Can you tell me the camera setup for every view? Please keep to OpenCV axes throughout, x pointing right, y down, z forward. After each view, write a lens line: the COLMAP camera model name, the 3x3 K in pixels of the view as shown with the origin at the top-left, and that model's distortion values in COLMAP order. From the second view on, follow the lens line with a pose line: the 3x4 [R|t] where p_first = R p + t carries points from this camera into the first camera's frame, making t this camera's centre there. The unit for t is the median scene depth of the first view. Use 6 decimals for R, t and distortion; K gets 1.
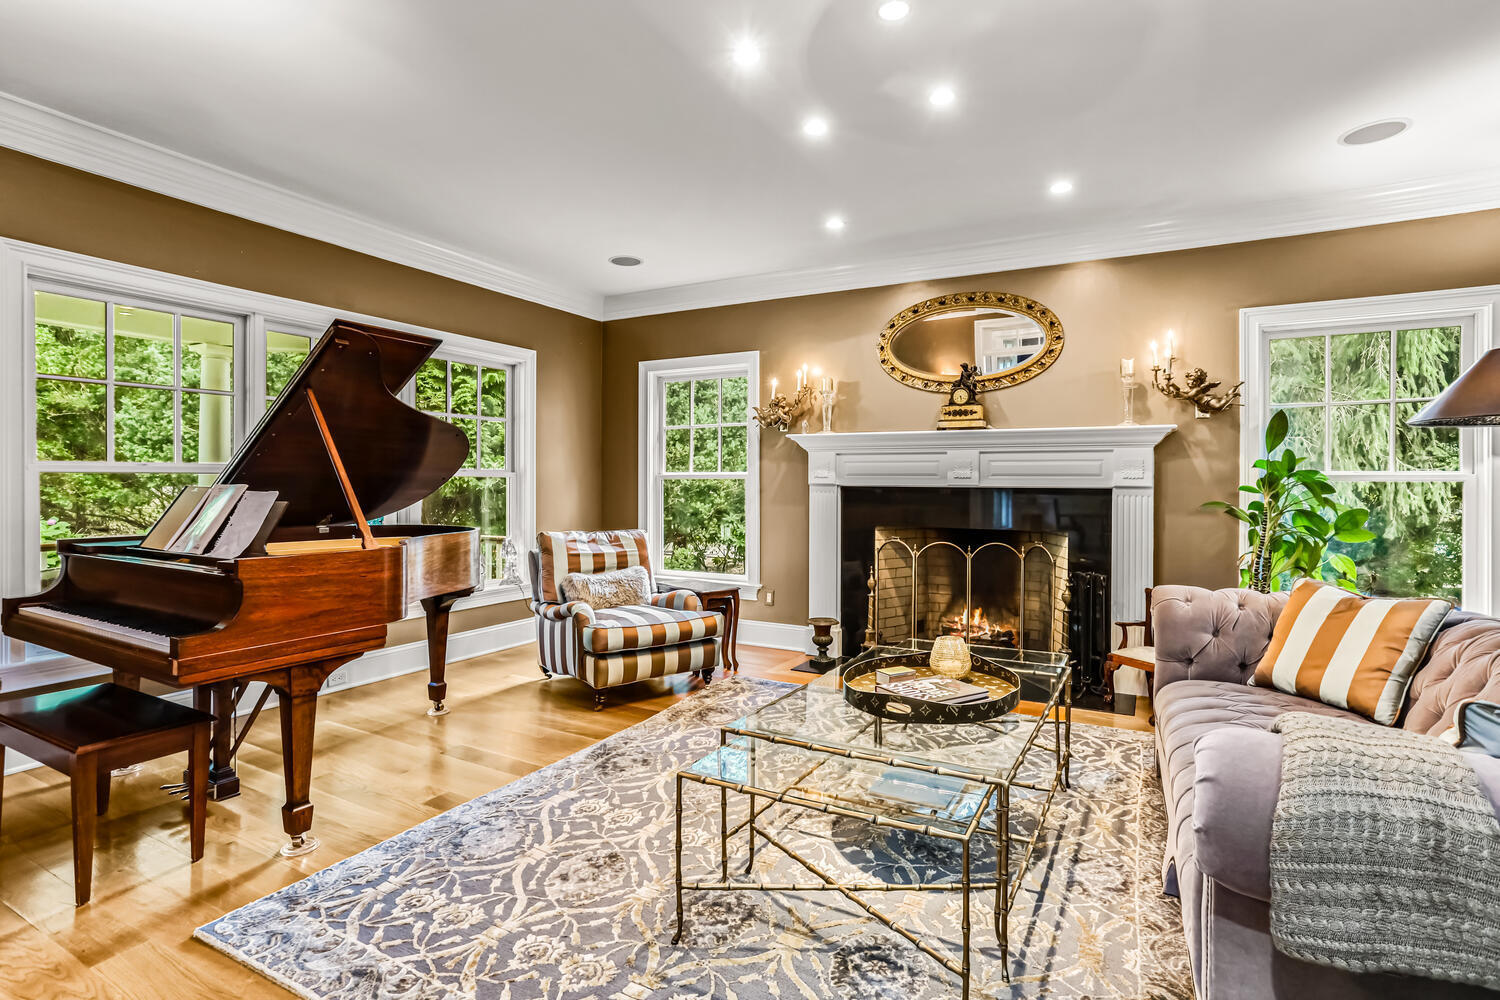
lens RADIAL K [[735.0, 0, 744.6], [0, 735.0, 487.2], [0, 0, 1]] dist [-0.038149, 0.030184]
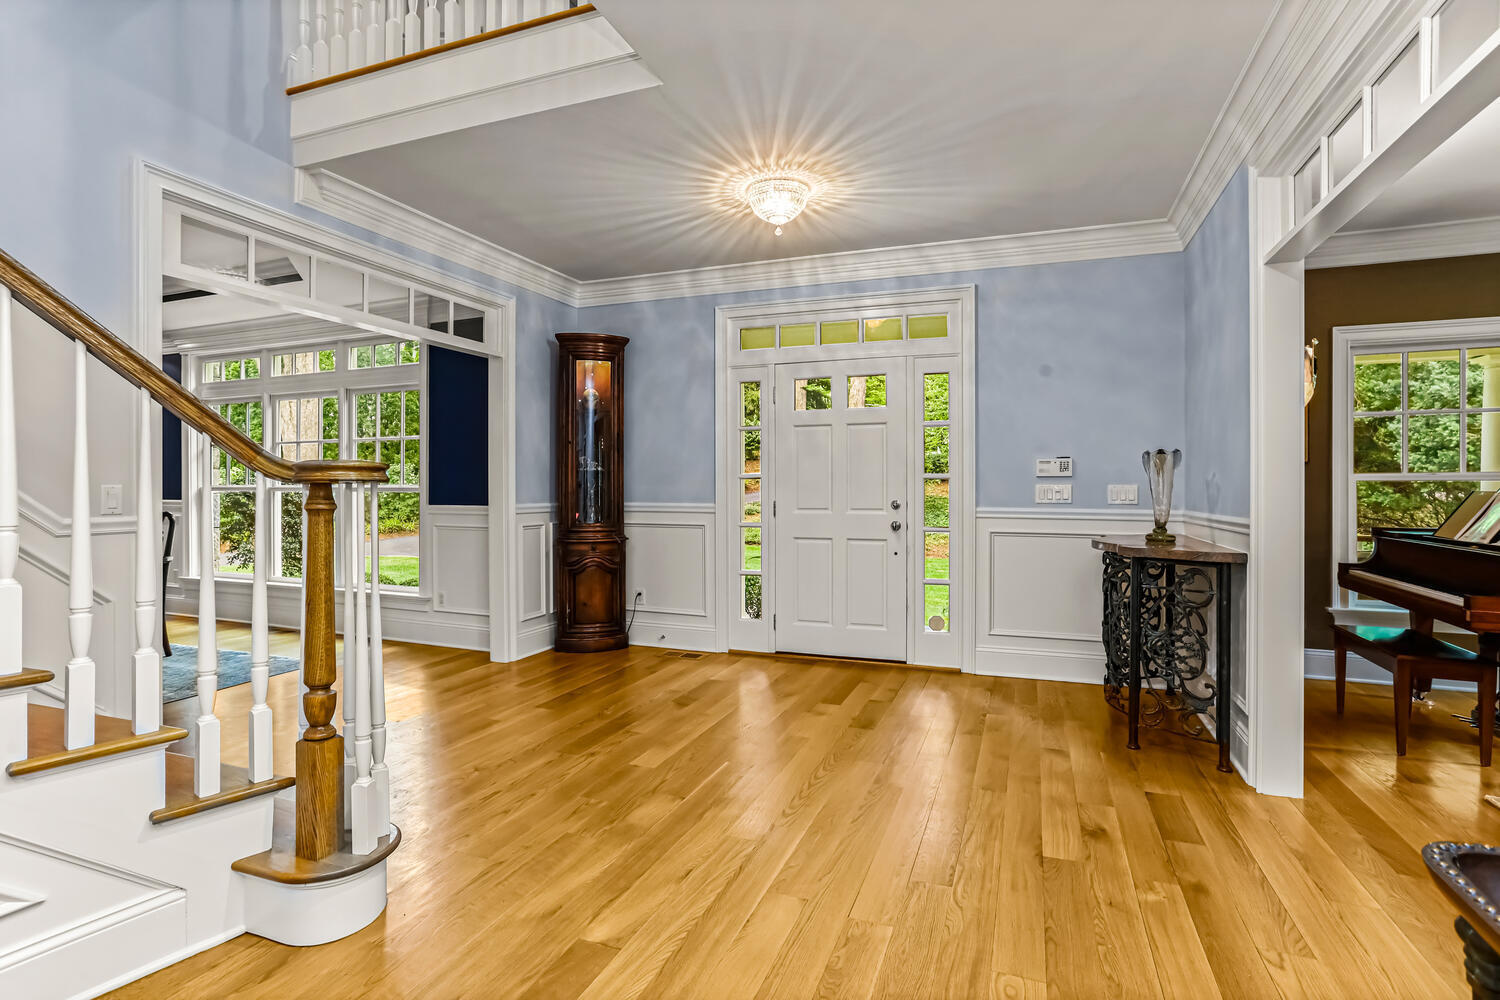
lens RADIAL K [[735.0, 0, 744.6], [0, 735.0, 487.2], [0, 0, 1]] dist [-0.038149, 0.030184]
pose [[0.138793, -0.000510, -0.990321, 0.082008], [-0.006983, 0.999975, -0.001494, 0.000667], [0.990297, 0.007122, 0.138786, -0.113676]]
